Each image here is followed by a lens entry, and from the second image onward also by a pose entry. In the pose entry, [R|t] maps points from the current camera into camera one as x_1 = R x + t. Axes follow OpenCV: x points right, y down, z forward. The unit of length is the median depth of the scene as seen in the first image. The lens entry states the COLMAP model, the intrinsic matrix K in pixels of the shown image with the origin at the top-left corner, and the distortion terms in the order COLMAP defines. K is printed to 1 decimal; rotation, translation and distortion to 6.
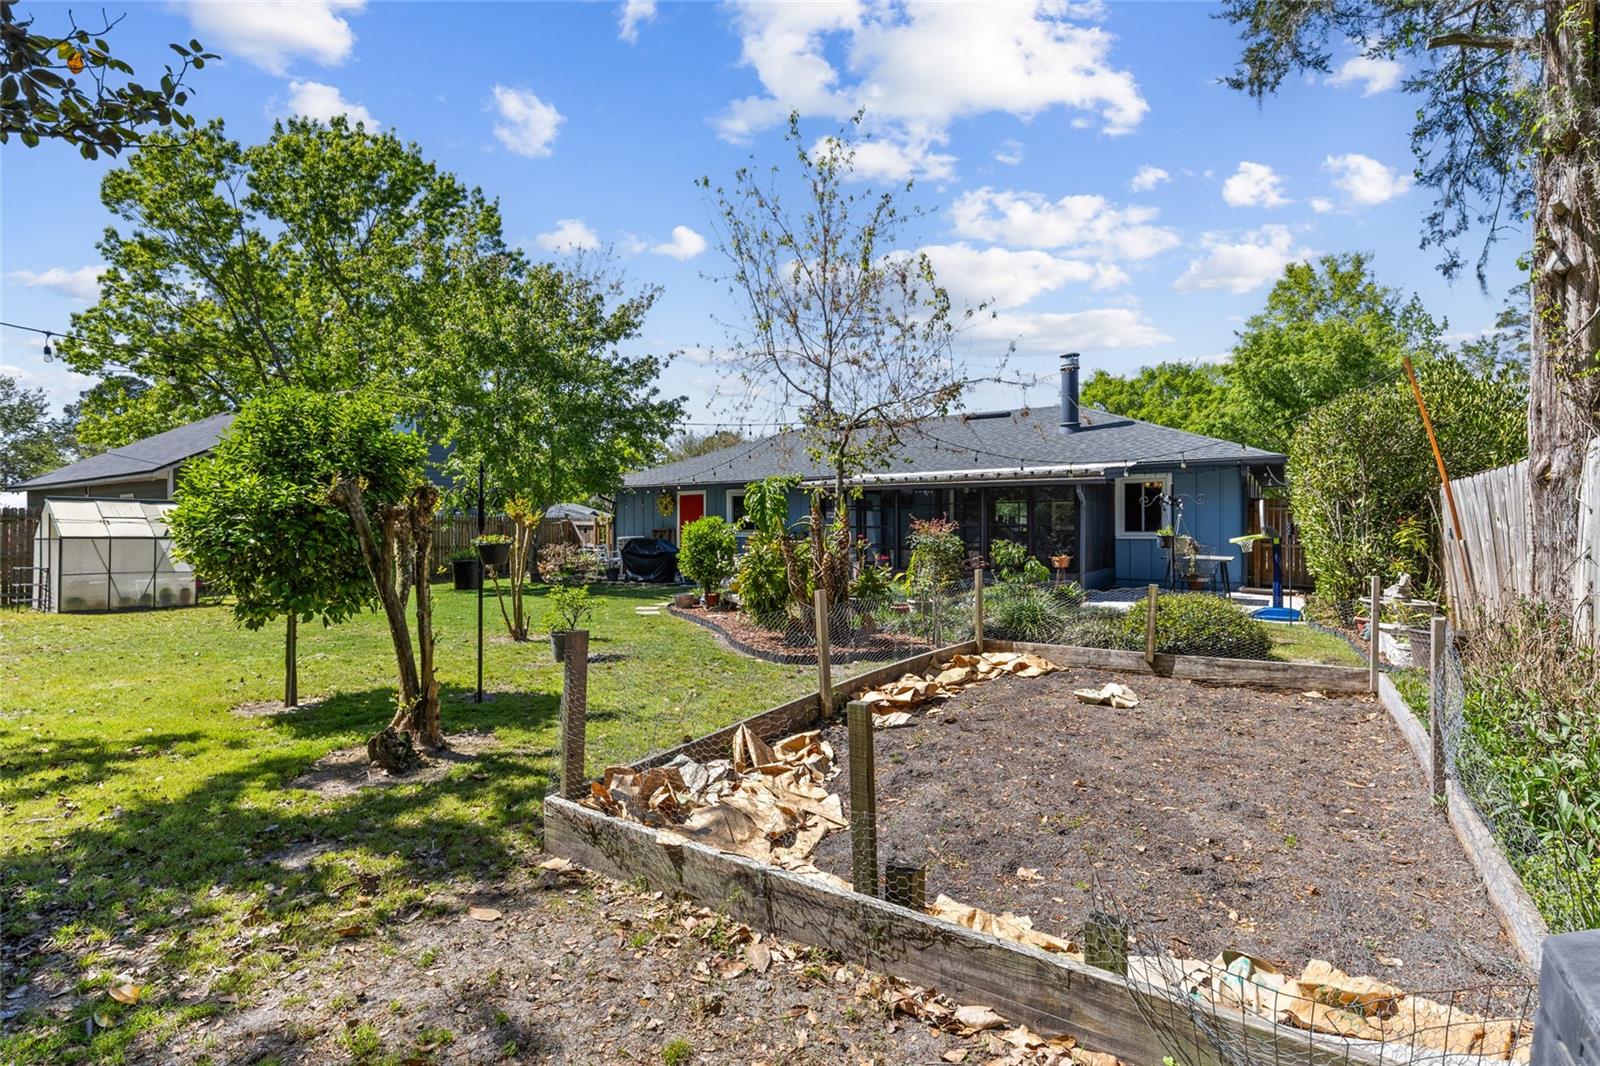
lens RADIAL K [[727.3, 0, 820.2], [0, 727.3, 532.5], [0, 0, 1]] dist [0.002763, 0.000192]
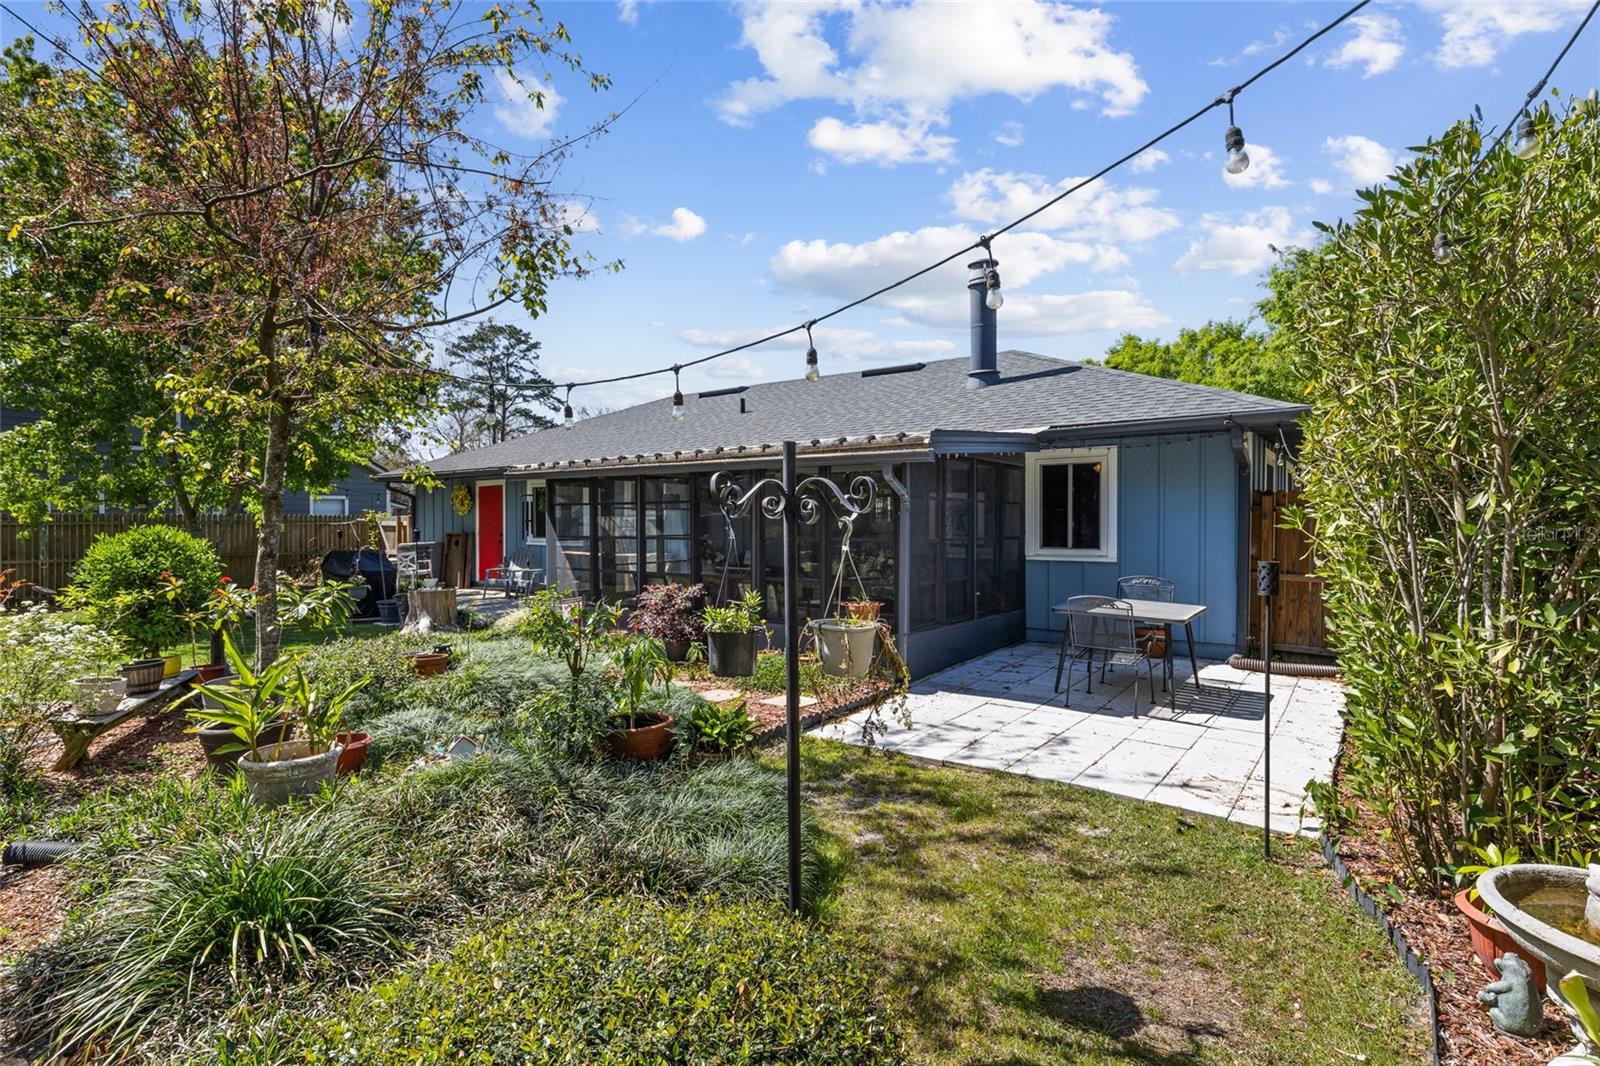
lens RADIAL K [[778.2, 0, 800.0], [0, 778.2, 533.0], [0, 0, 1]] dist [-0.001275, -0.000372]
pose [[0.997890, 0.003621, -0.064823, 0.219689], [-0.003048, 0.999955, 0.008934, -0.014878], [0.064852, -0.008717, 0.997857, 0.301097]]
